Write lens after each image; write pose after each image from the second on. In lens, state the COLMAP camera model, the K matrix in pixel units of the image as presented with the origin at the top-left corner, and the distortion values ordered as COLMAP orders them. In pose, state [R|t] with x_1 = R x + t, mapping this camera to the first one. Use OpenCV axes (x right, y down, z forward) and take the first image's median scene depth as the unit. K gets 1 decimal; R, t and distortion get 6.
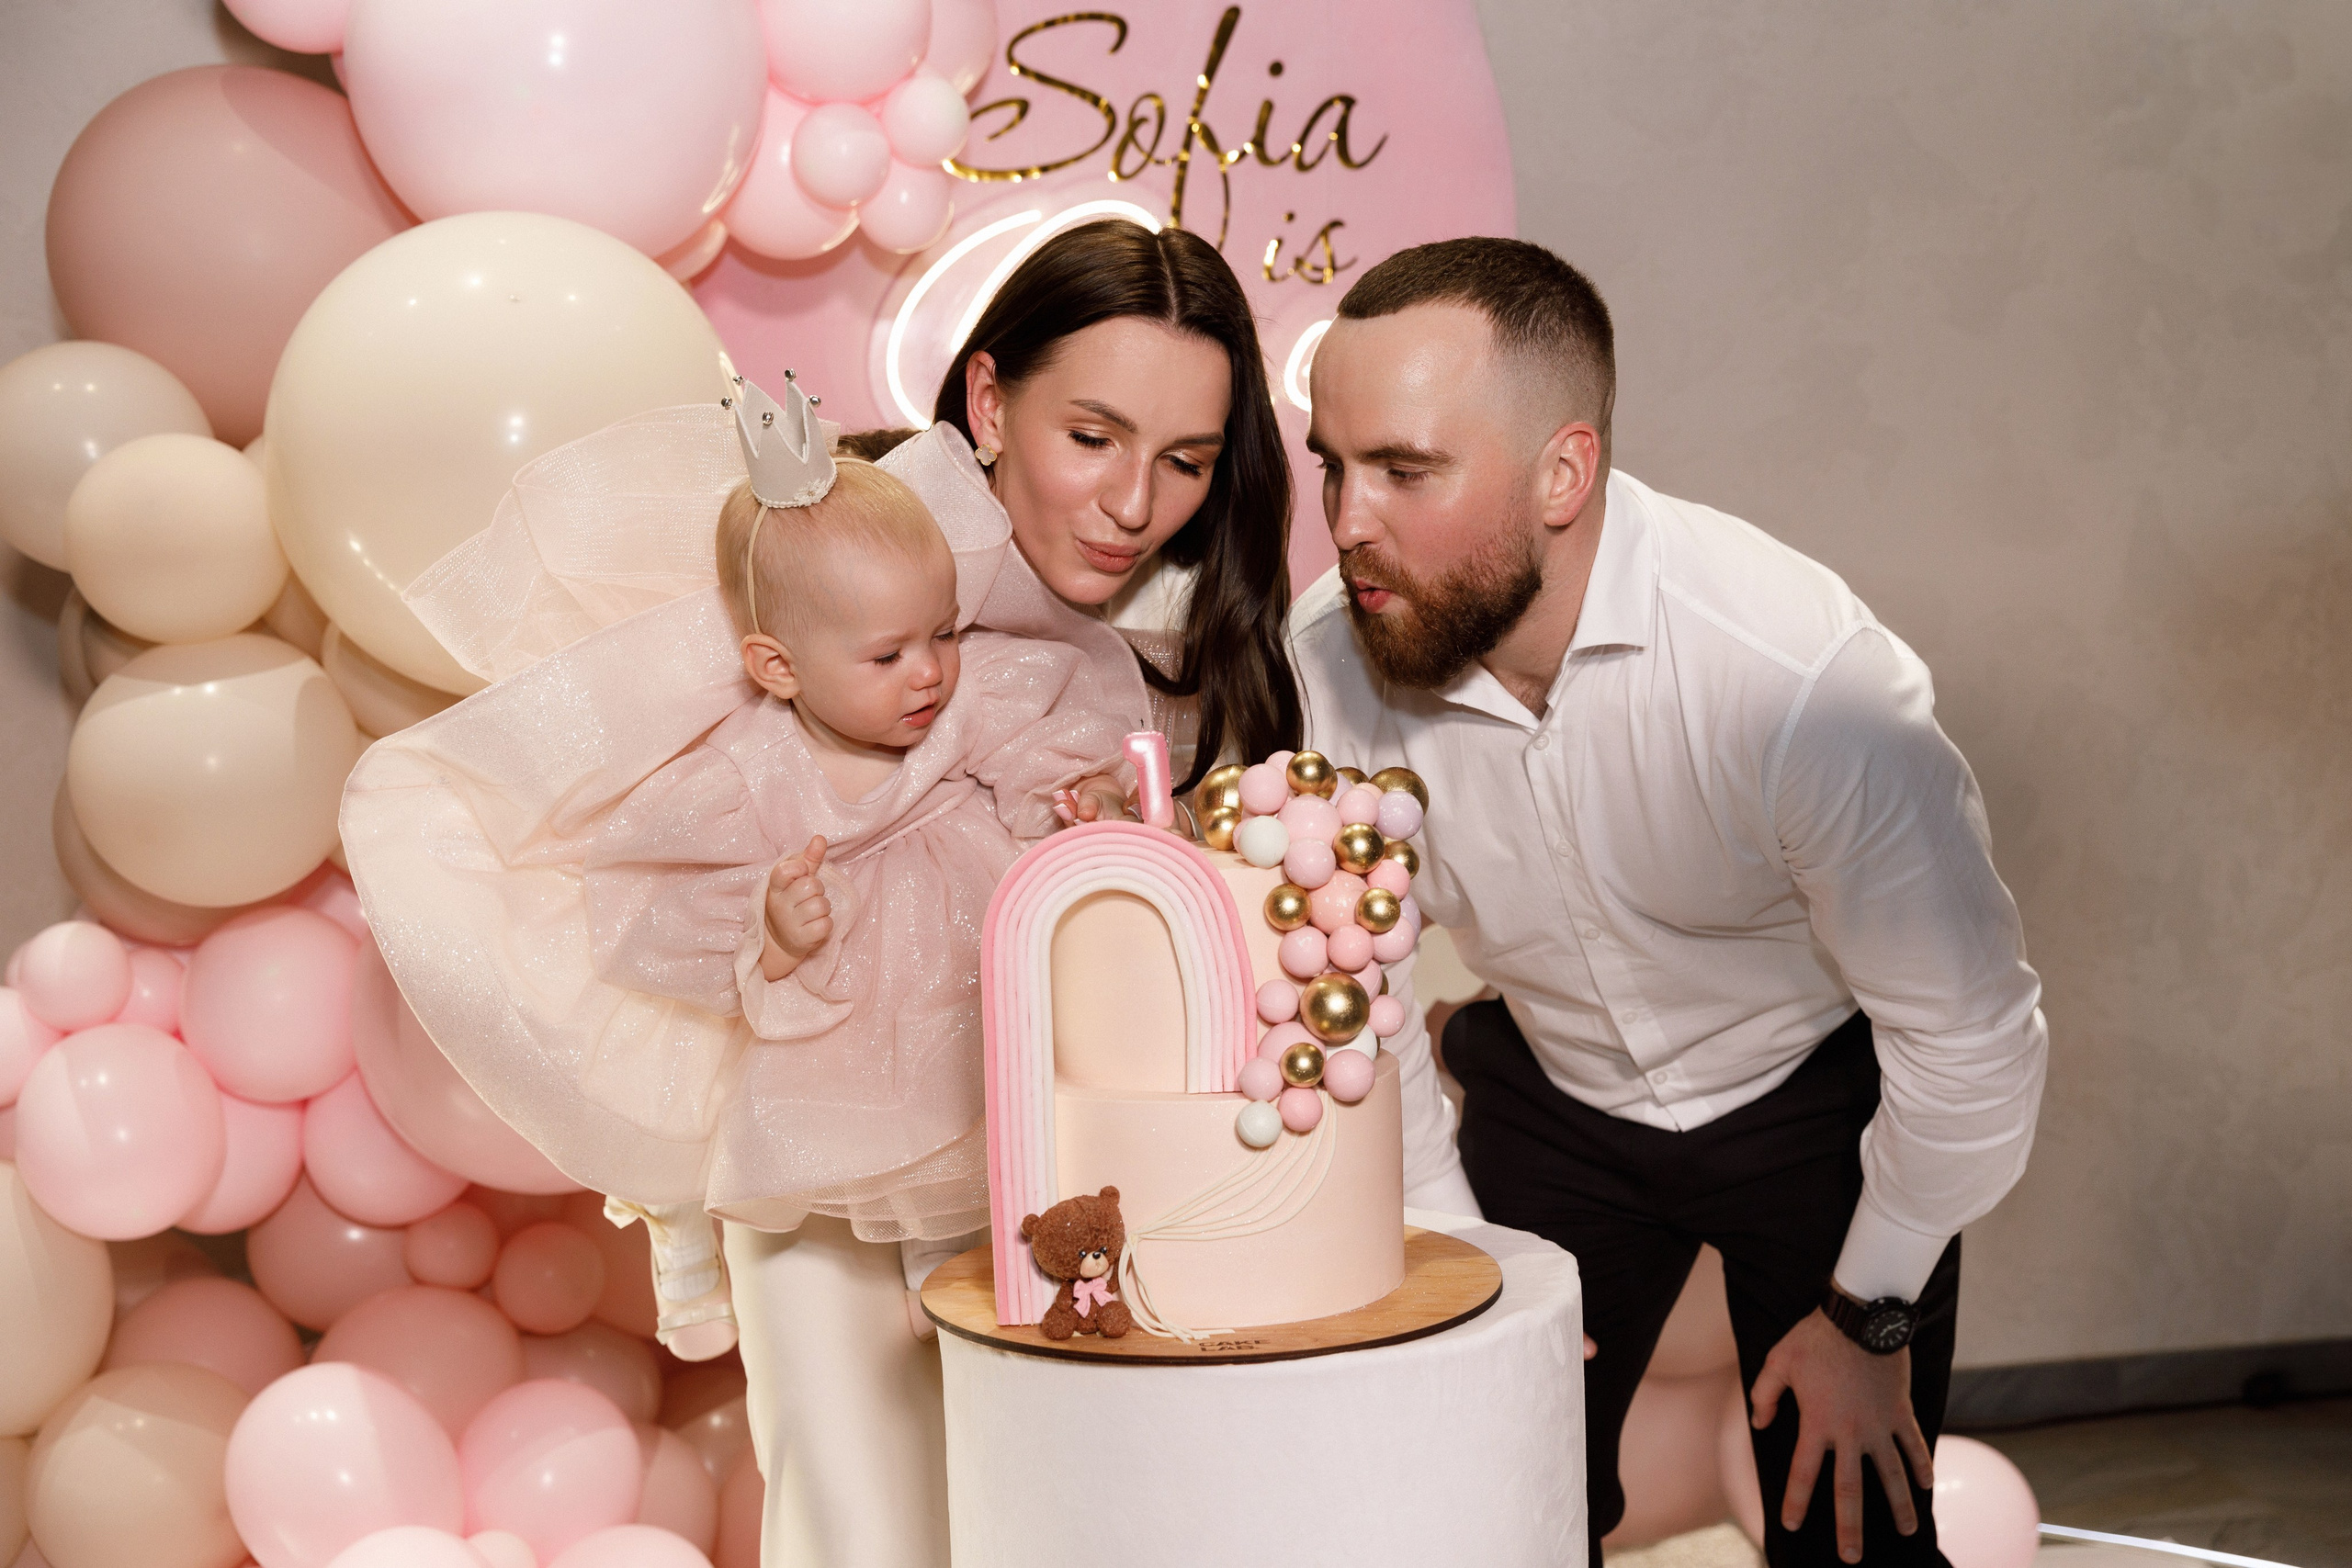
lens RADIAL K [[2705.0, 0, 1190.5], [0, 2705.0, 807.1], [0, 0, 1]] dist [-0.002297, 0.000000]
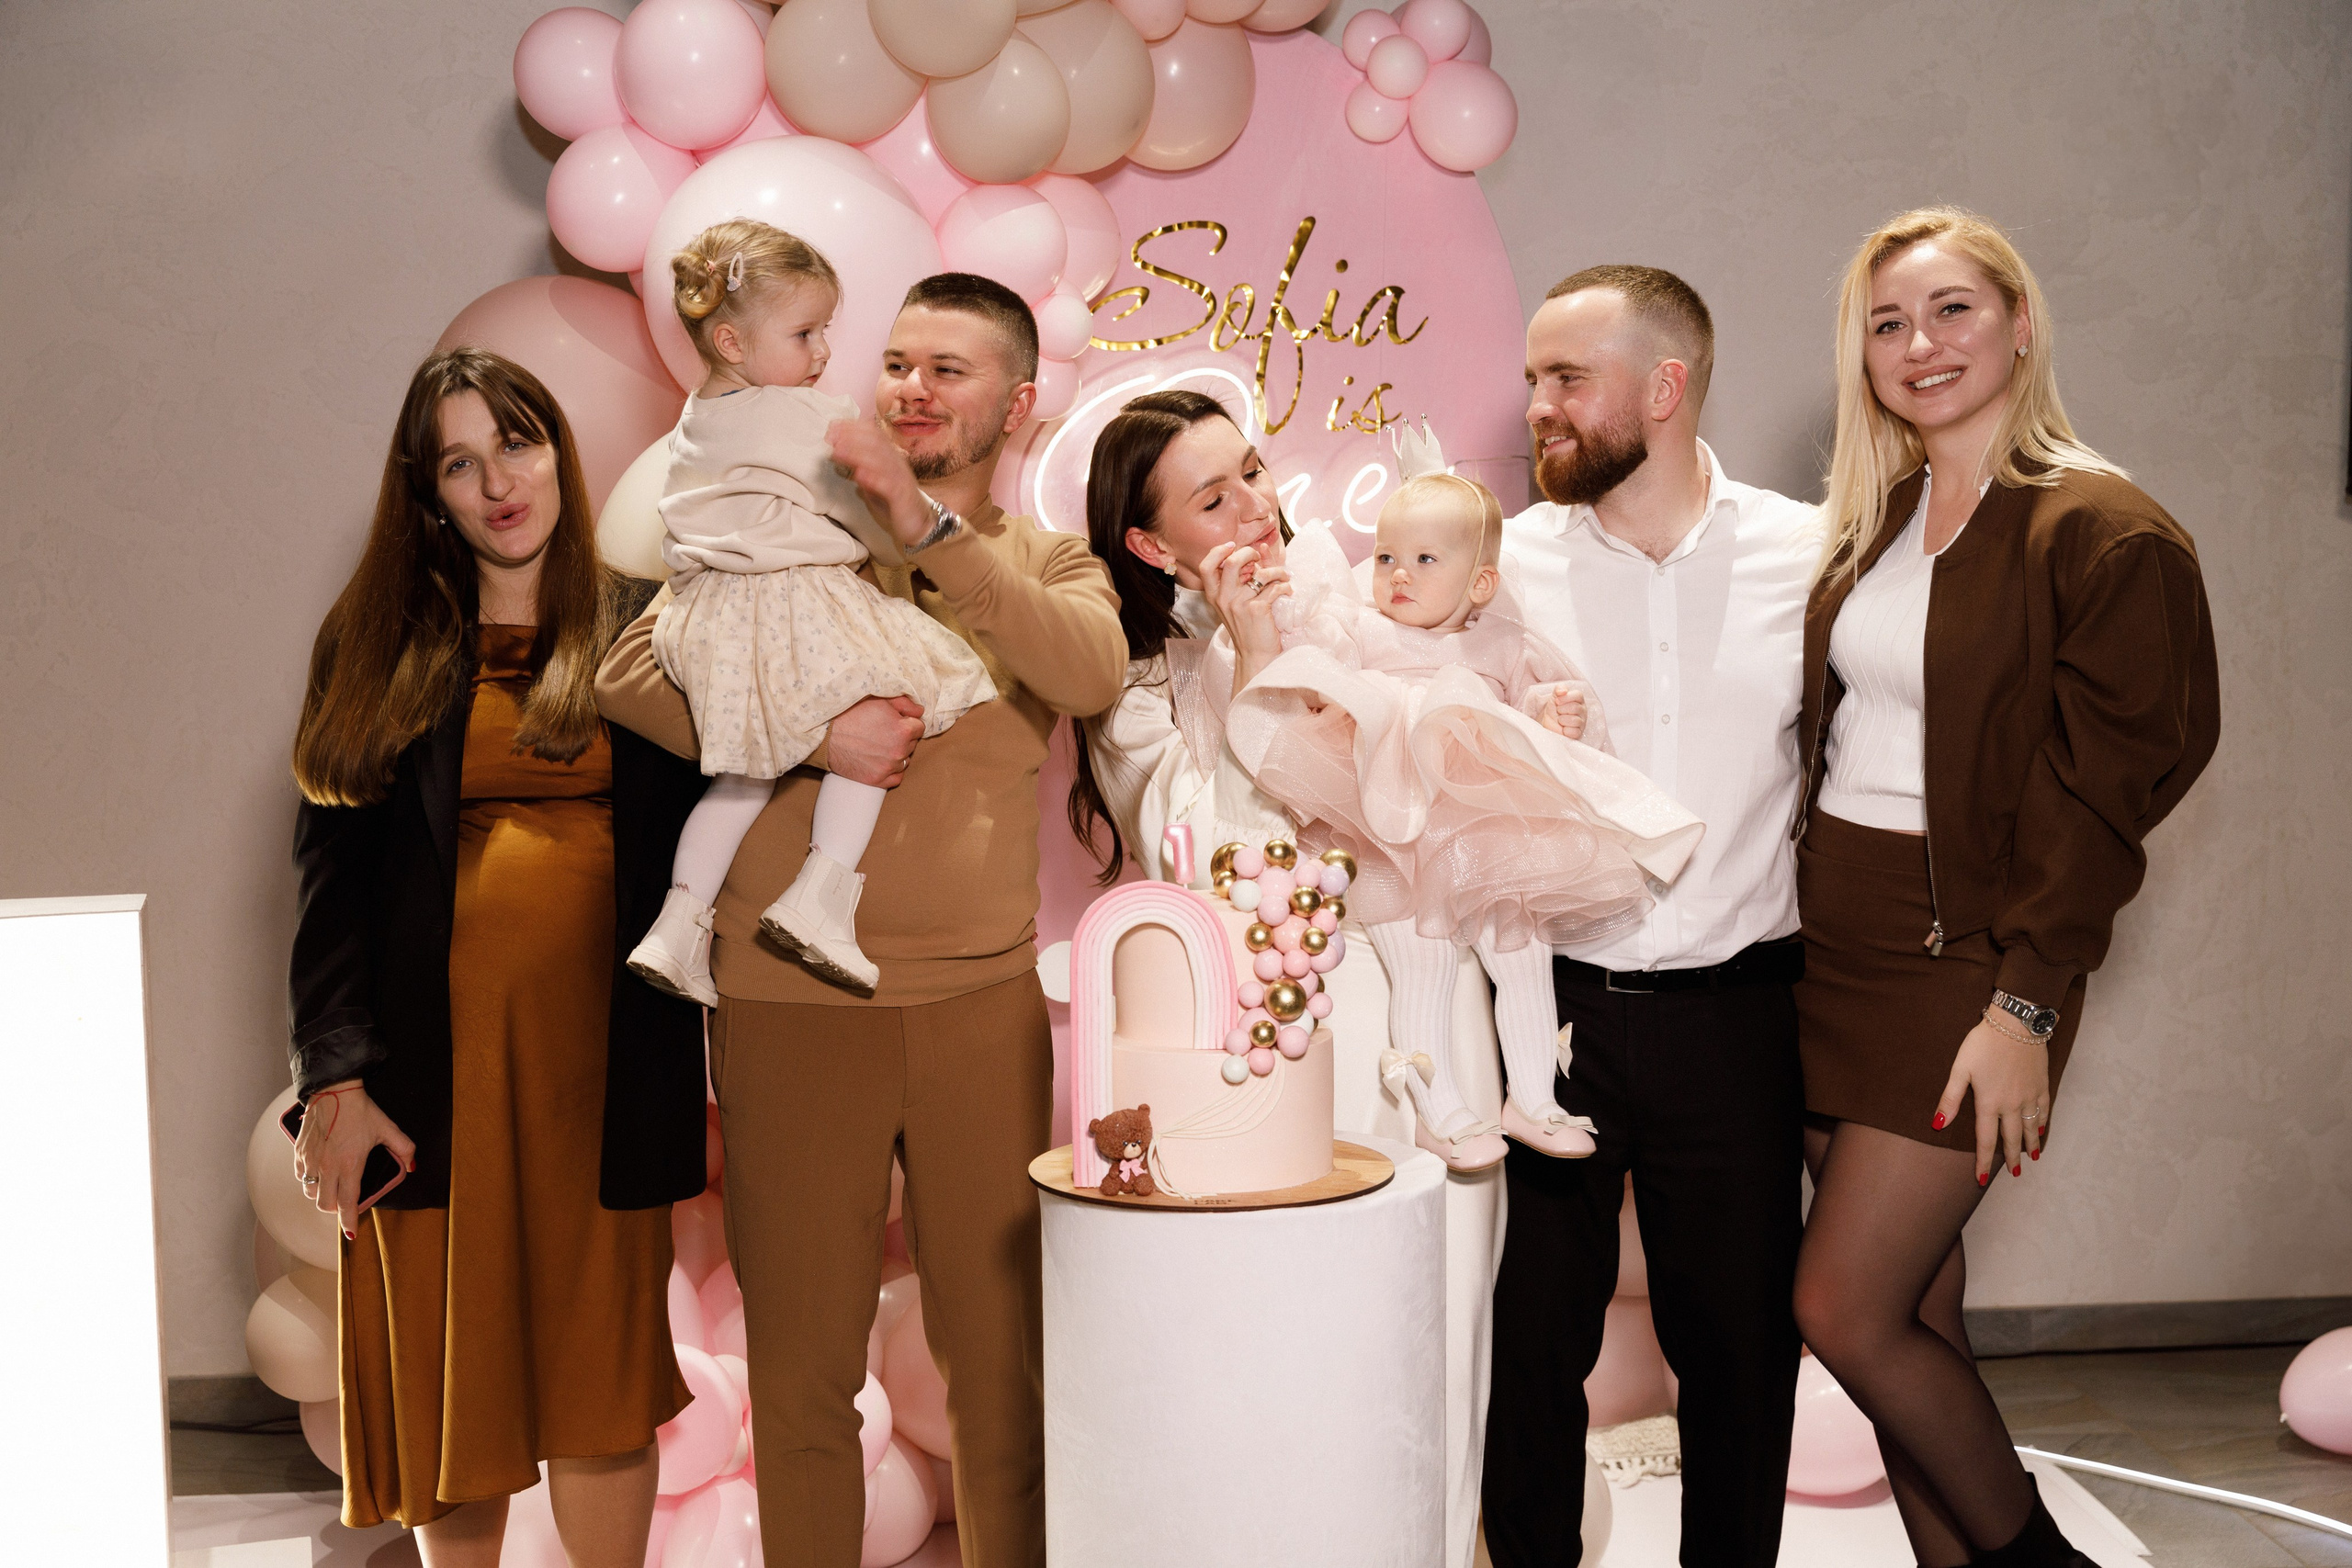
lens RADIAL K [[2683.2, 0, 1190.6], [0, 2683.2, 782.4], [0, 0, 1]] dist [-0.019721, 0.000000]
pose [[0.997411, 0.028956, -0.065830, 0.058414], [-0.029235, 0.999567, -0.003265, -0.024406], [0.065707, 0.005181, 0.997826, -0.317104]]
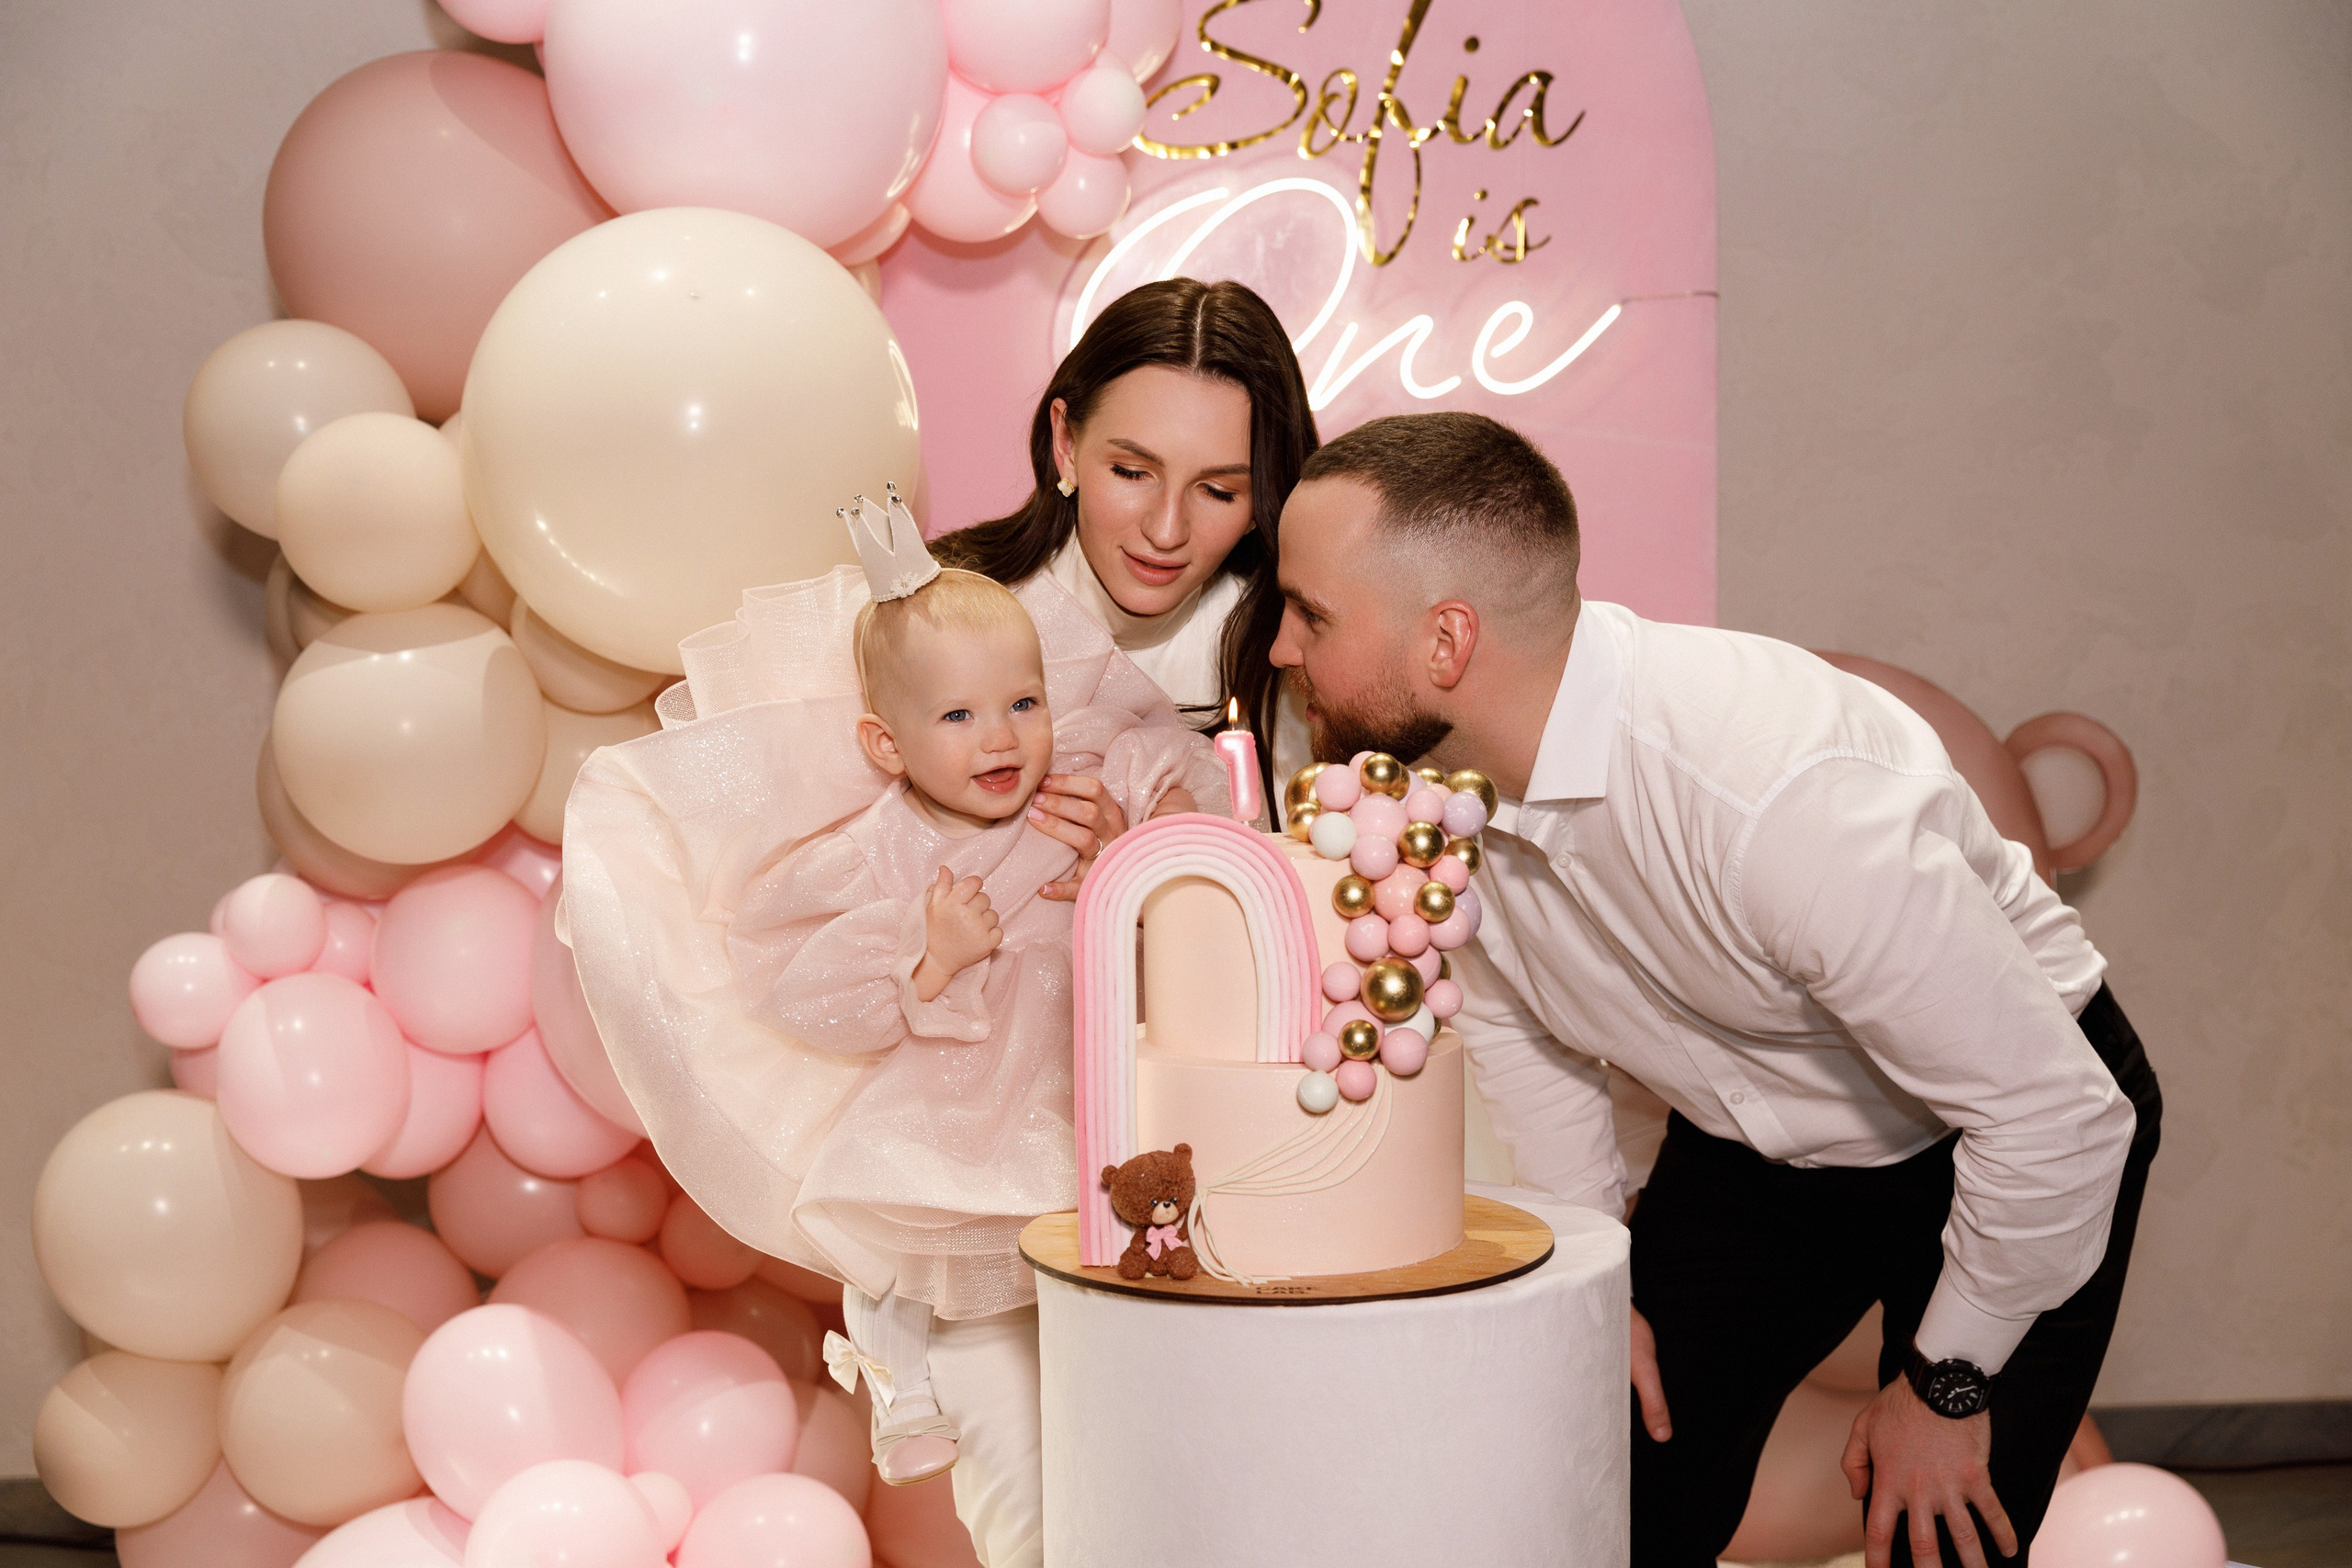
lens RADIAL K [[3082.8, 0, 1213.0], [0, 3082.8, 808.5], [0, 0, 1]] dist [-0.007648, 0.000000]
pose [[0.995365, 0.027613, -0.092117, 0.056119], [-0.026523, 0.999563, 0.013033, -0.007852], [0.092437, -0.010530, 0.995663, -0.148925]]
